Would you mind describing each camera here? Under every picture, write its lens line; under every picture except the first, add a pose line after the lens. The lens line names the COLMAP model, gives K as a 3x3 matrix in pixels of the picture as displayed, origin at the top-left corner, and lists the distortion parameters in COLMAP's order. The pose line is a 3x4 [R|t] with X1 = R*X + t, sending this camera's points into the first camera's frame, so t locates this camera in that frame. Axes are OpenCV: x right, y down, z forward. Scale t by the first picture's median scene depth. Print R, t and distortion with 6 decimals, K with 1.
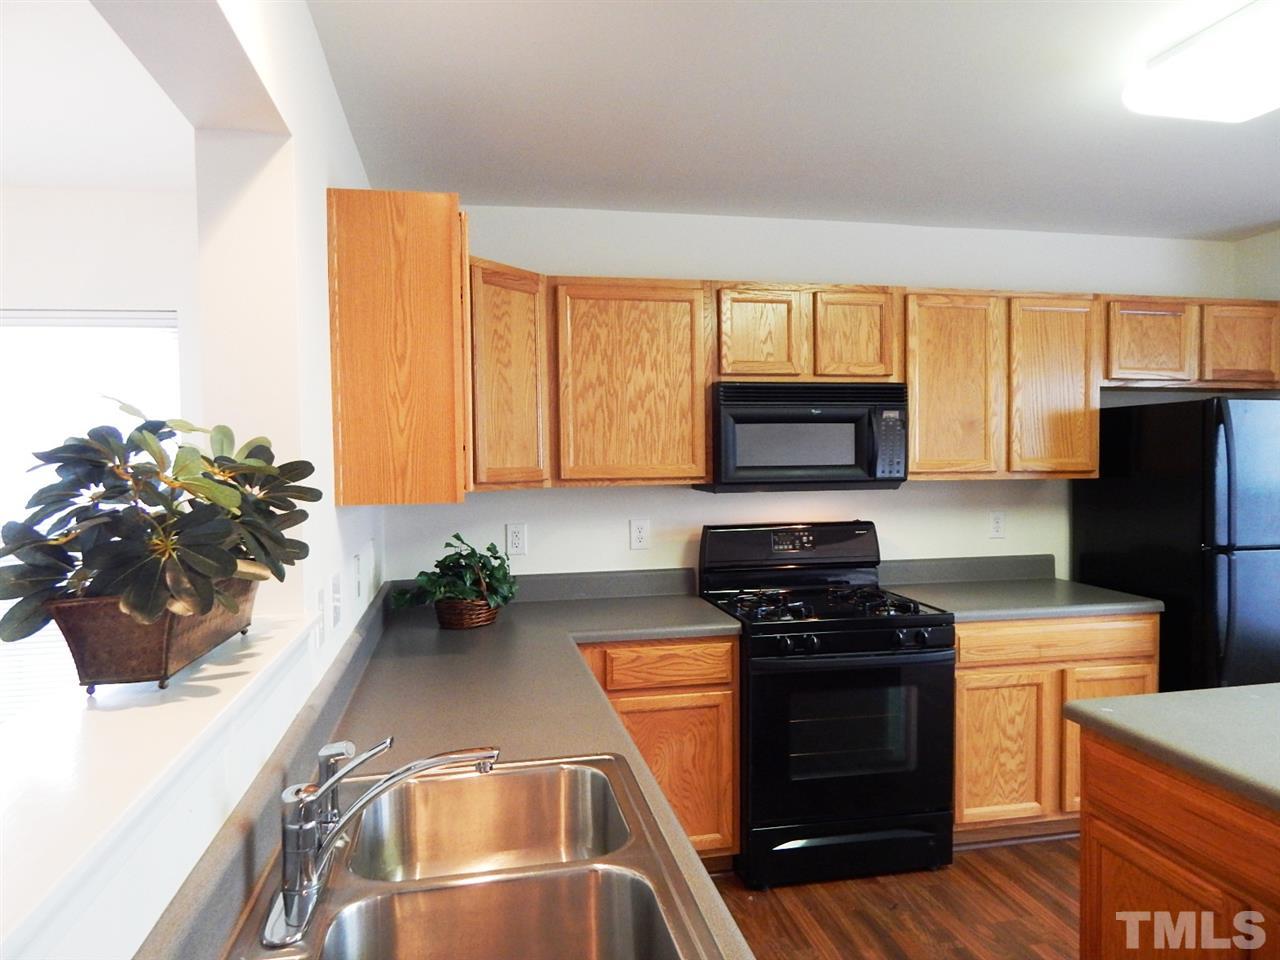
lens RADIAL K [[849.2, 0, 657.5], [0, 849.2, 473.0], [0, 0, 1]] dist [0.010659, 0.000711]
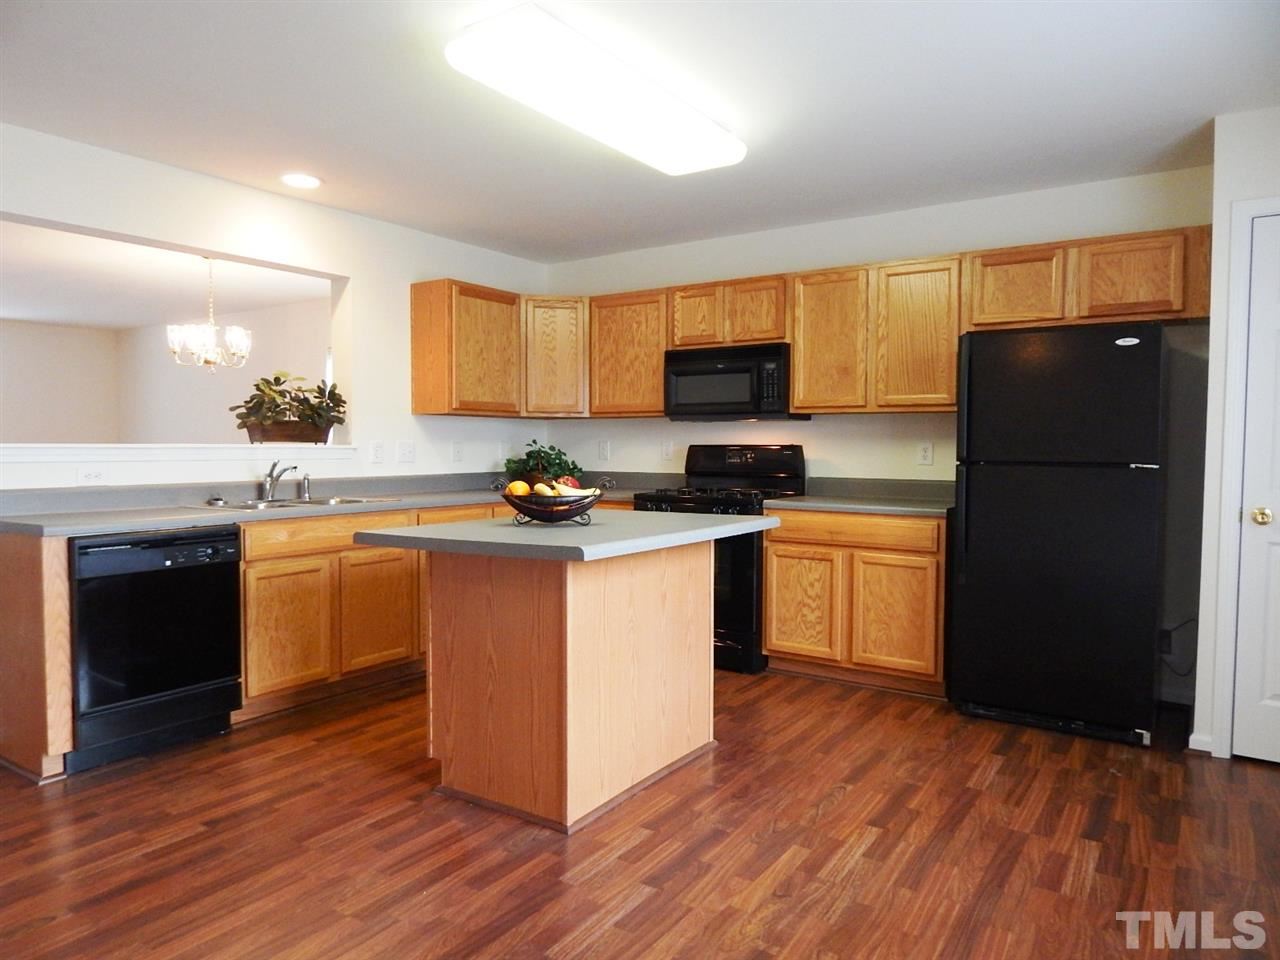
lens RADIAL K [[849.2, 0, 637.6], [0, 849.2, 469.1], [0, 0, 1]] dist [0.010659, 0.000711]
pose [[0.694692, 0.031485, -0.718618, 1.186411], [-0.029067, 0.999454, 0.015690, 0.091743], [0.718720, 0.009989, 0.695228, -0.148291]]
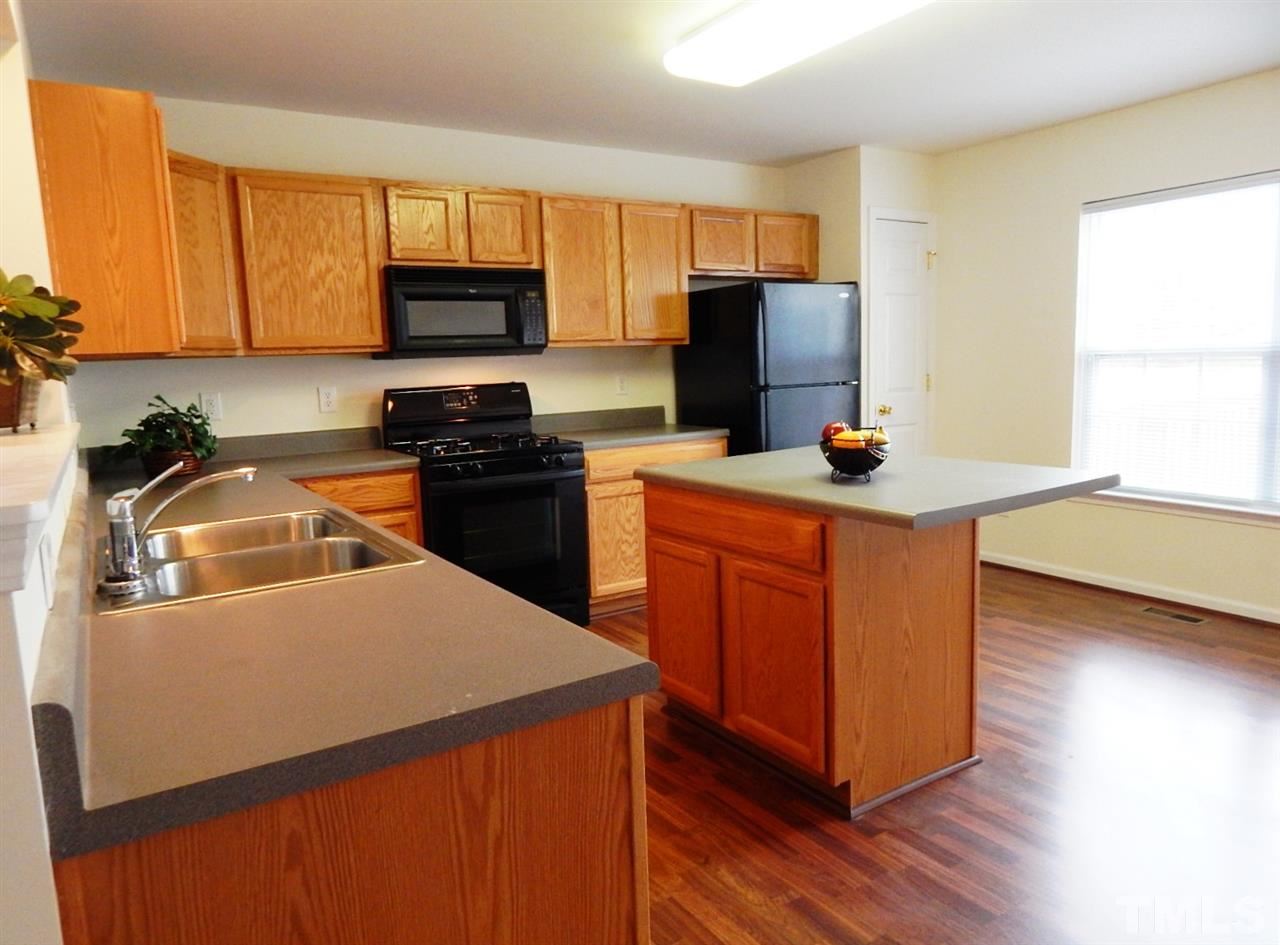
lens RADIAL K [[855.8, 0, 649.5], [0, 855.8, 459.8], [0, 0, 1]] dist [0.007726, 0.004368]
pose [[0.937416, -0.064935, 0.342103, -0.016129], [0.035163, 0.995089, 0.092526, 0.068257], [-0.346431, -0.074706, 0.935096, -0.286195]]
